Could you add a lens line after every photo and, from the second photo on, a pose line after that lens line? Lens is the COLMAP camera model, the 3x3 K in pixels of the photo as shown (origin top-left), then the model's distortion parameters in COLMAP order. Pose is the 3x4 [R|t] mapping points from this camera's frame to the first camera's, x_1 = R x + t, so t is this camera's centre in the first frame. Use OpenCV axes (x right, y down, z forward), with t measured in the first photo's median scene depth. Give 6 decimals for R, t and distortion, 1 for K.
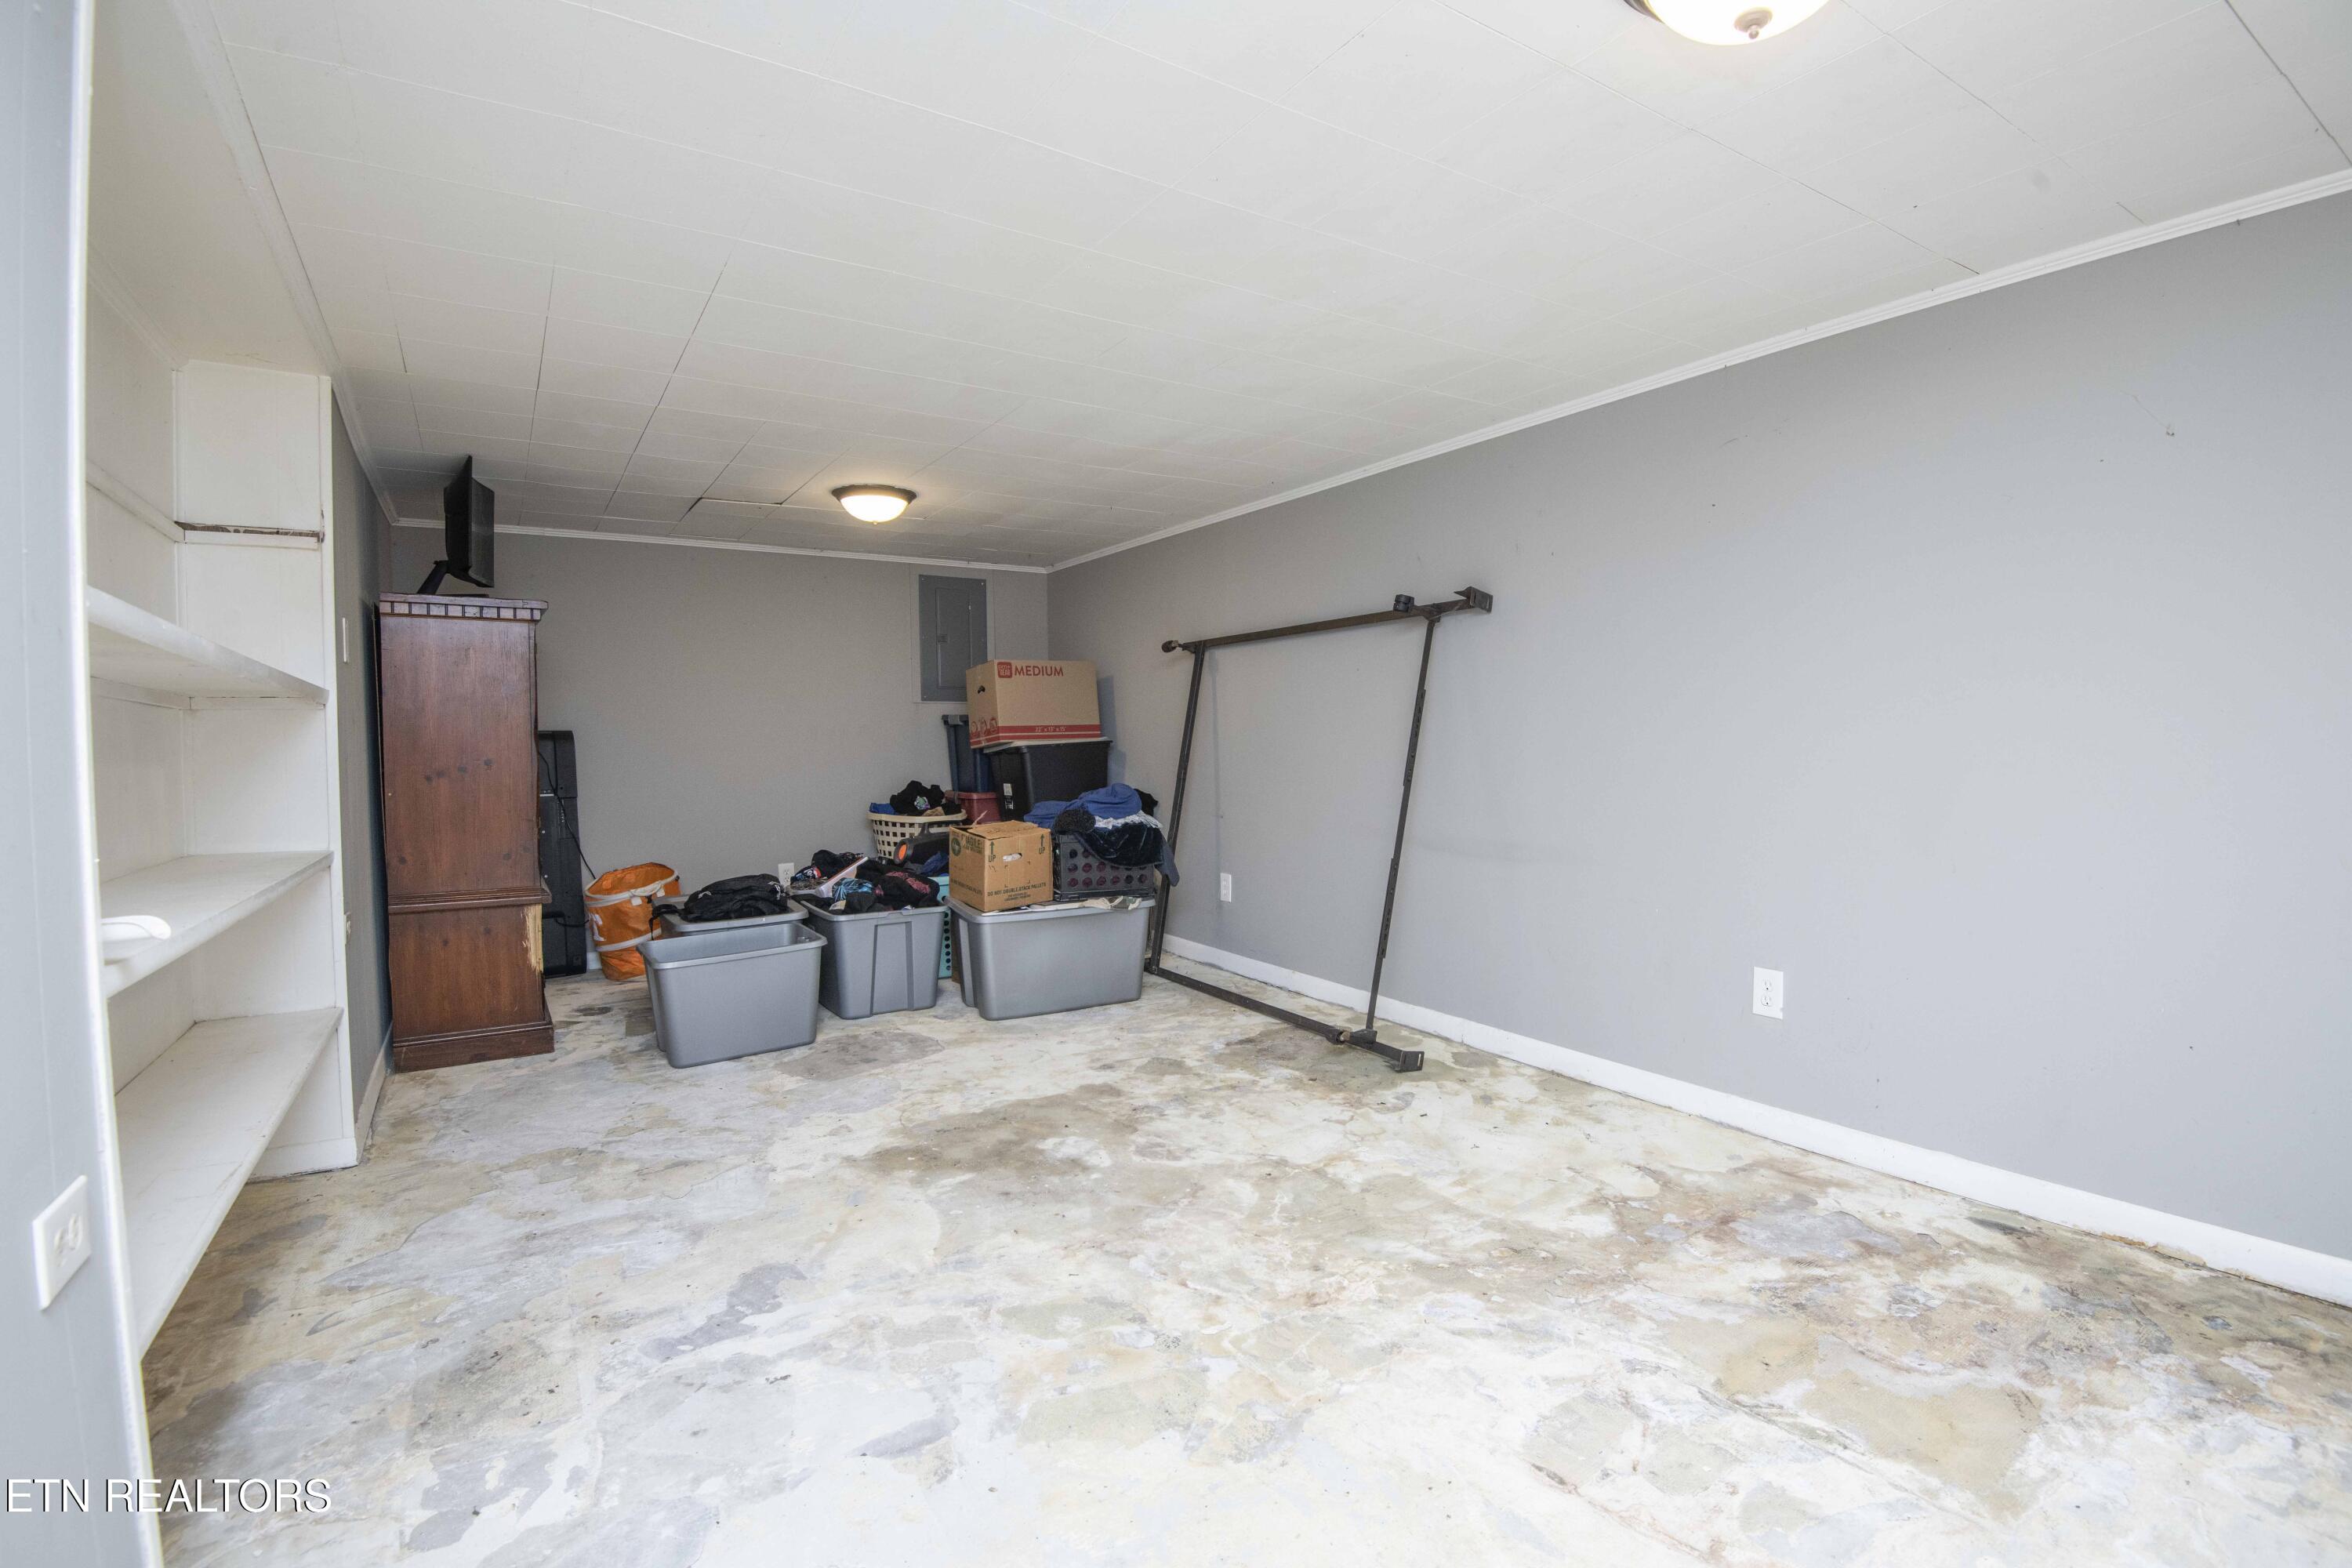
lens RADIAL K [[1087.9, 0, 1186.5], [0, 1087.9, 767.9], [0, 0, 1]] dist [-0.013049, -0.015885]
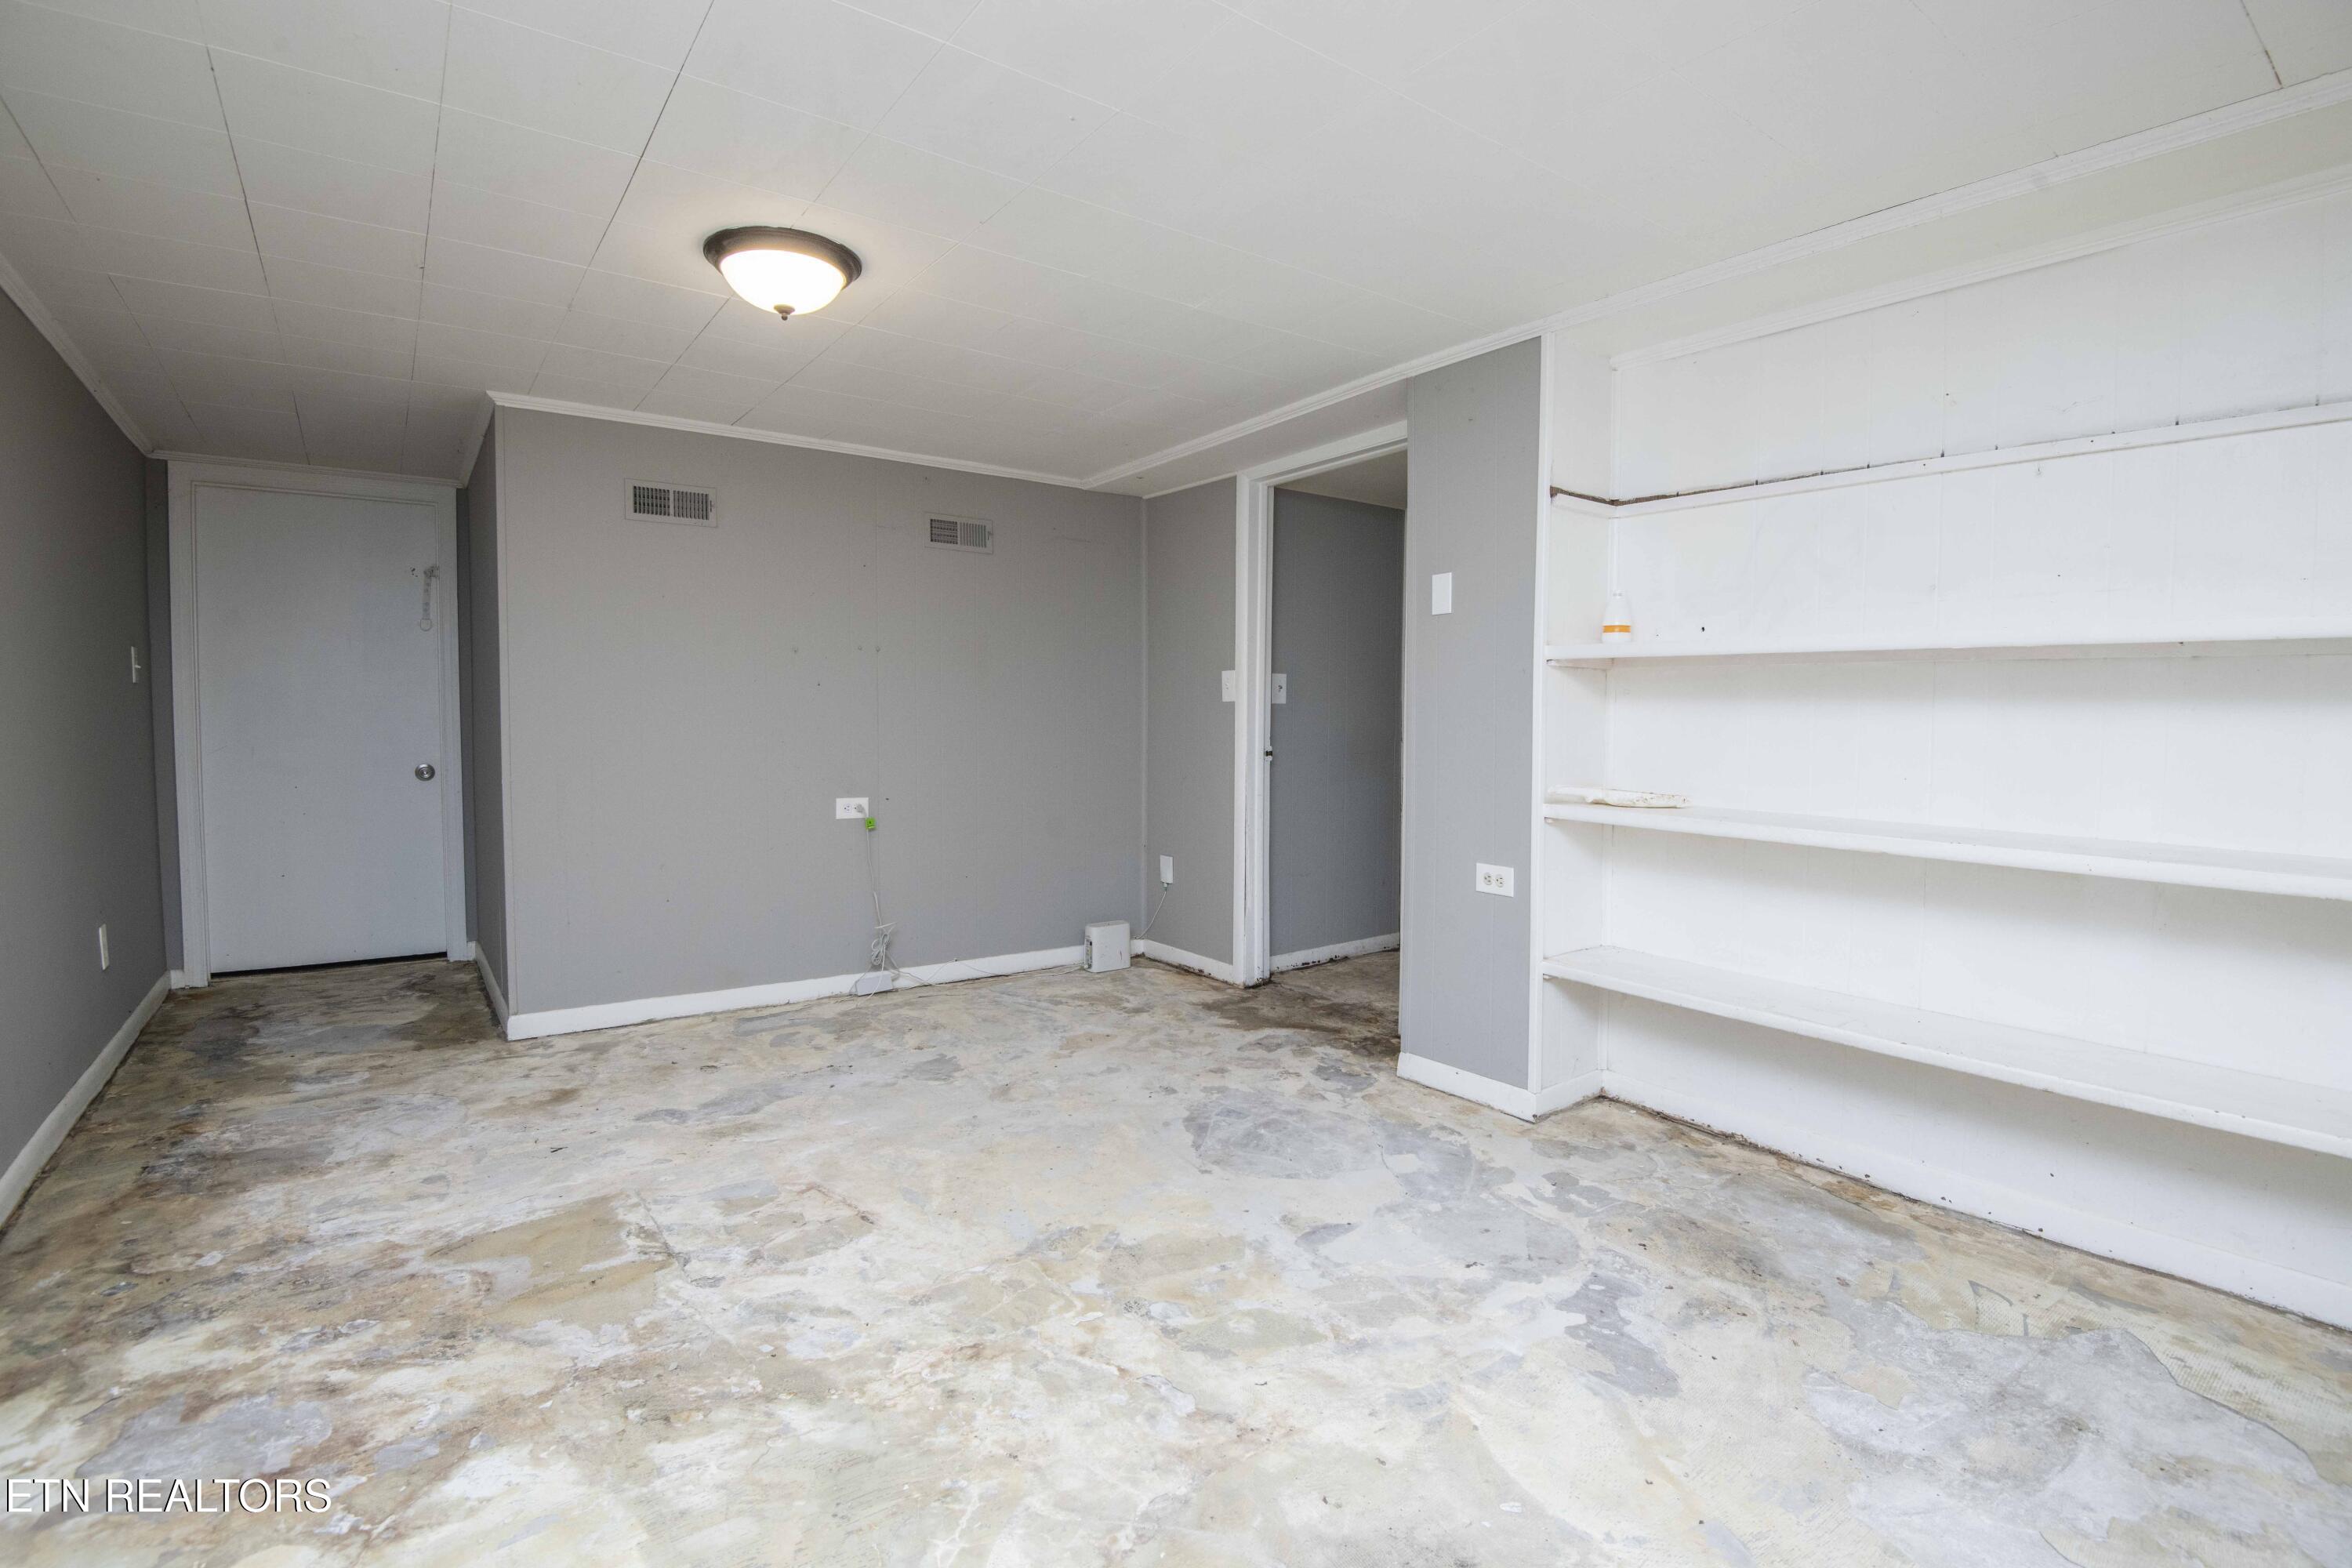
lens RADIAL K [[1087.9, 0, 1180.7], [0, 1087.9, 763.2], [0, 0, 1]] dist [-0.013049, -0.015885]
pose [[-0.997997, 0.012152, -0.062075, -0.001369], [0.007779, 0.997502, 0.070207, -0.040045], [0.062774, 0.069584, -0.995599, 1.640184]]
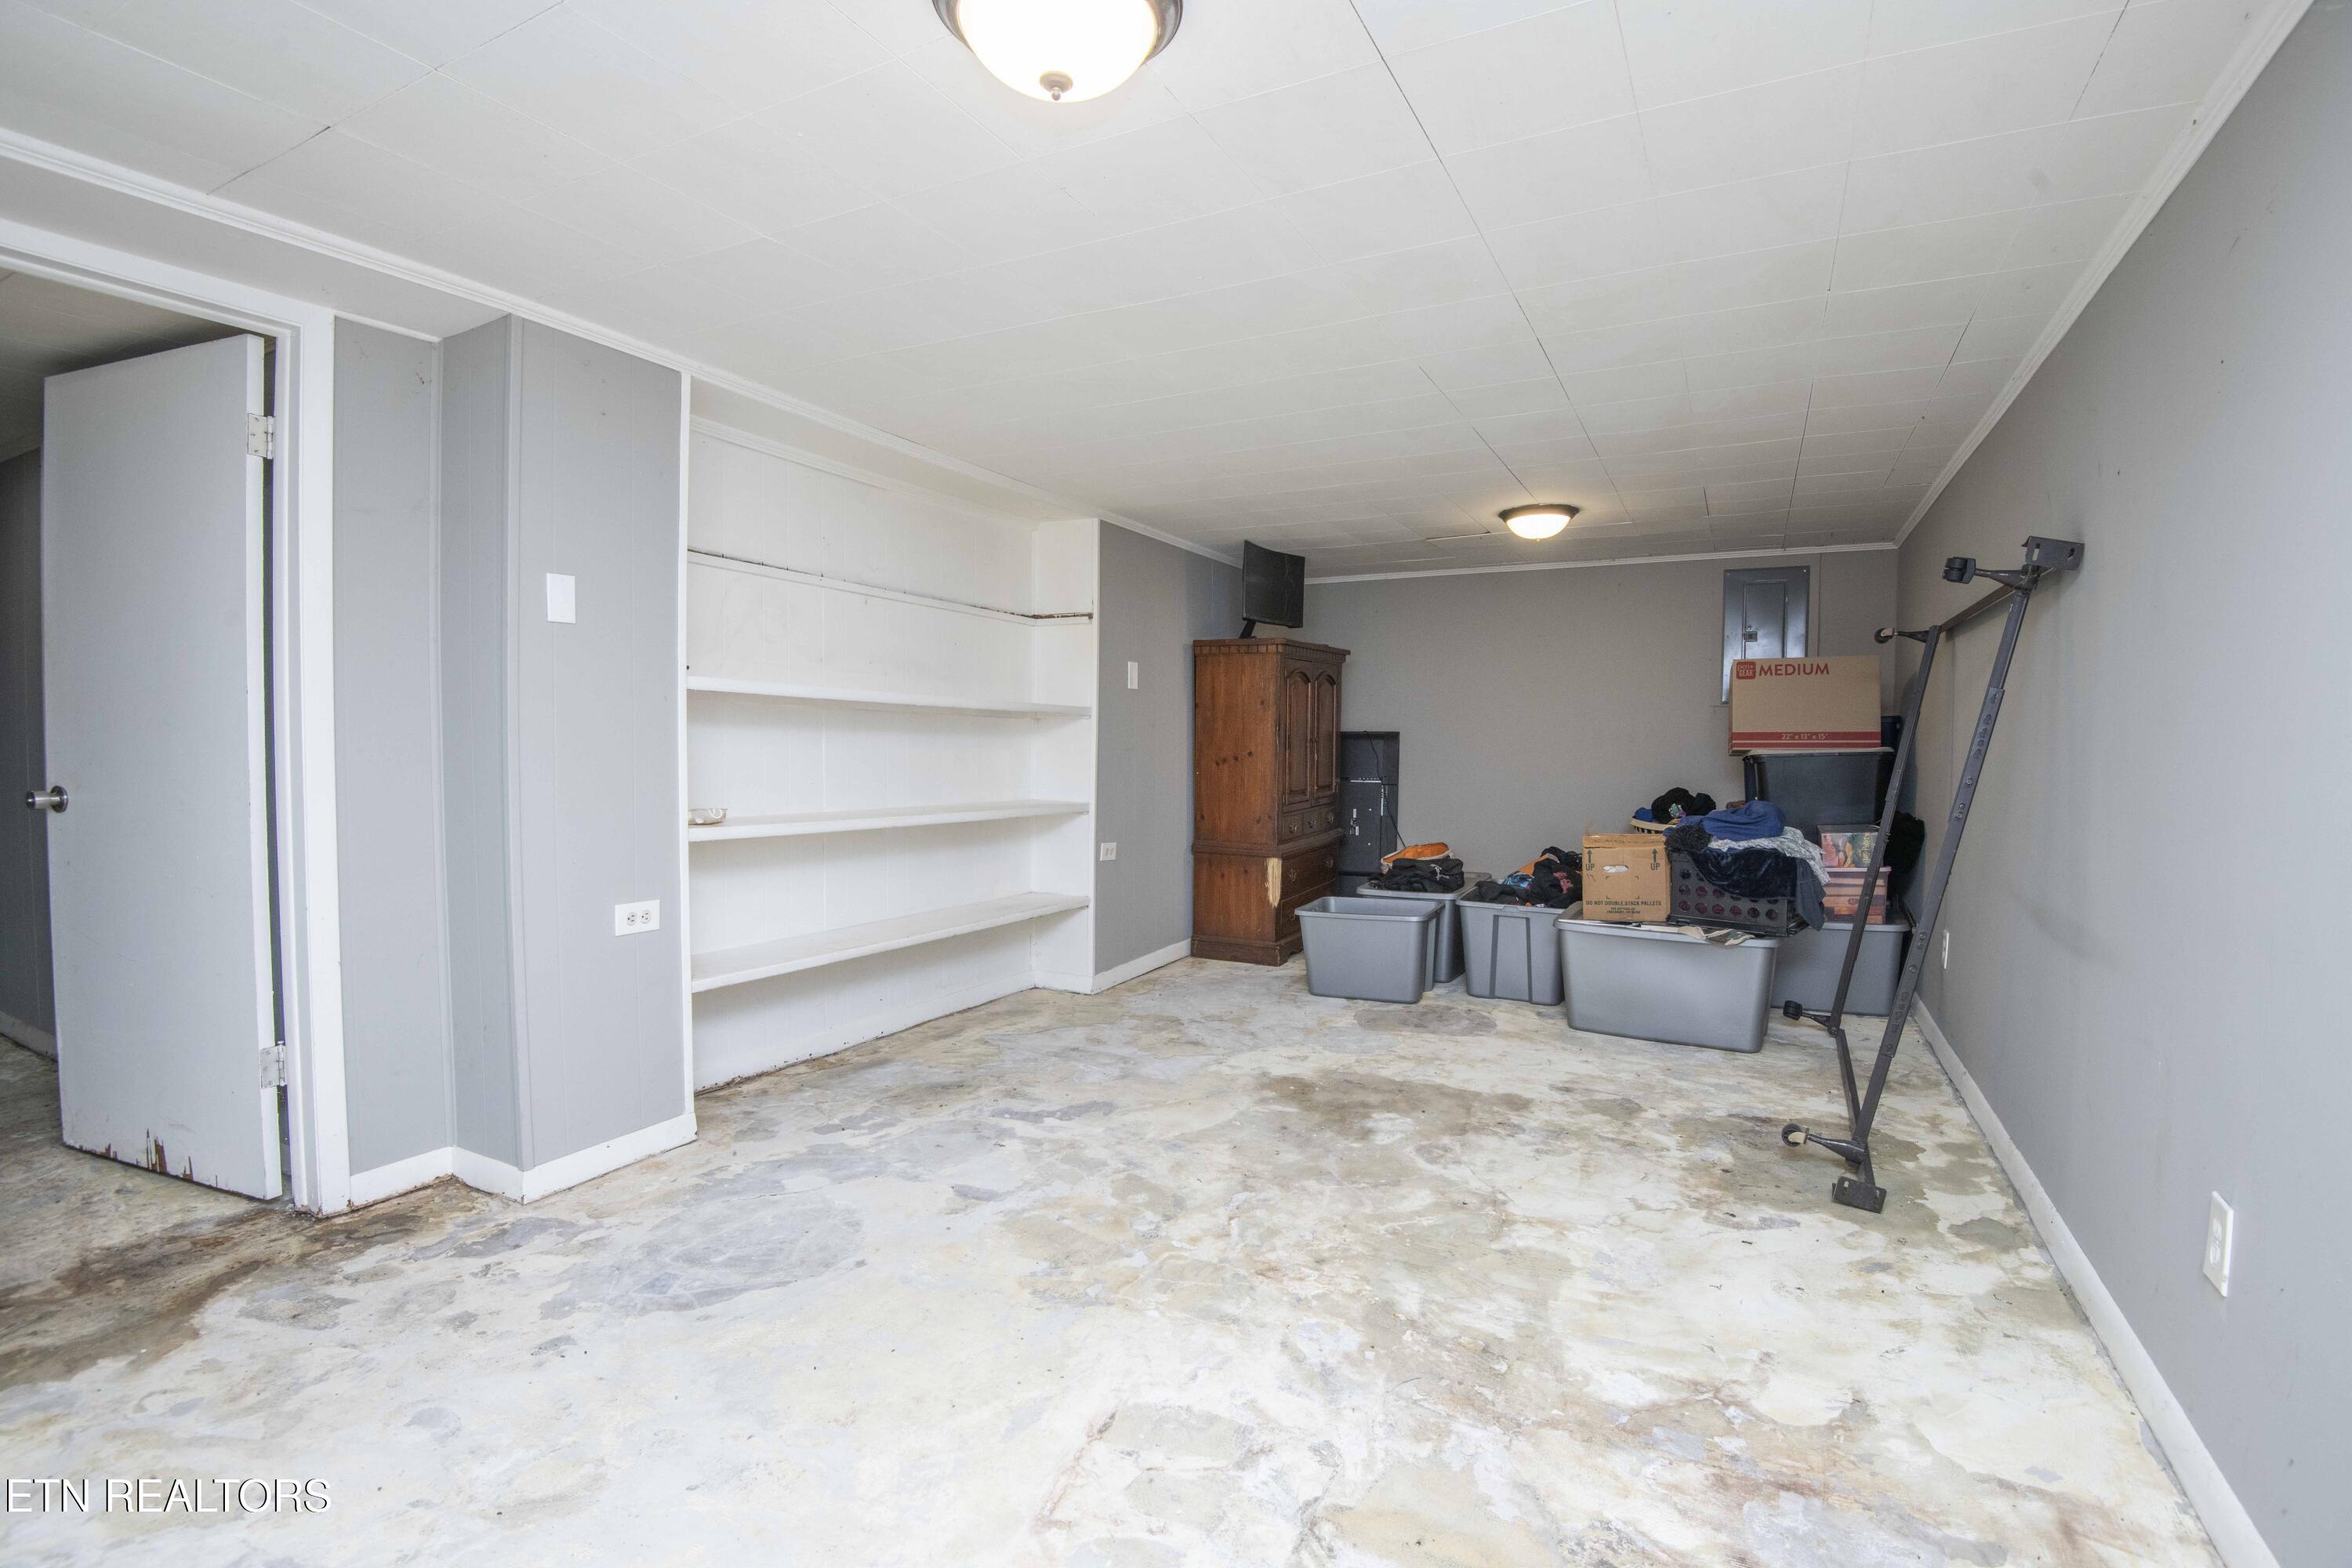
lens RADIAL K [[1087.9, 0, 1187.6], [0, 1087.9, 765.3], [0, 0, 1]] dist [-0.013049, -0.015885]
pose [[0.496355, 0.038502, -0.867266, 0.880968], [-0.039236, 0.998990, 0.021894, -0.029438], [0.867233, 0.023161, 0.497364, 0.338337]]
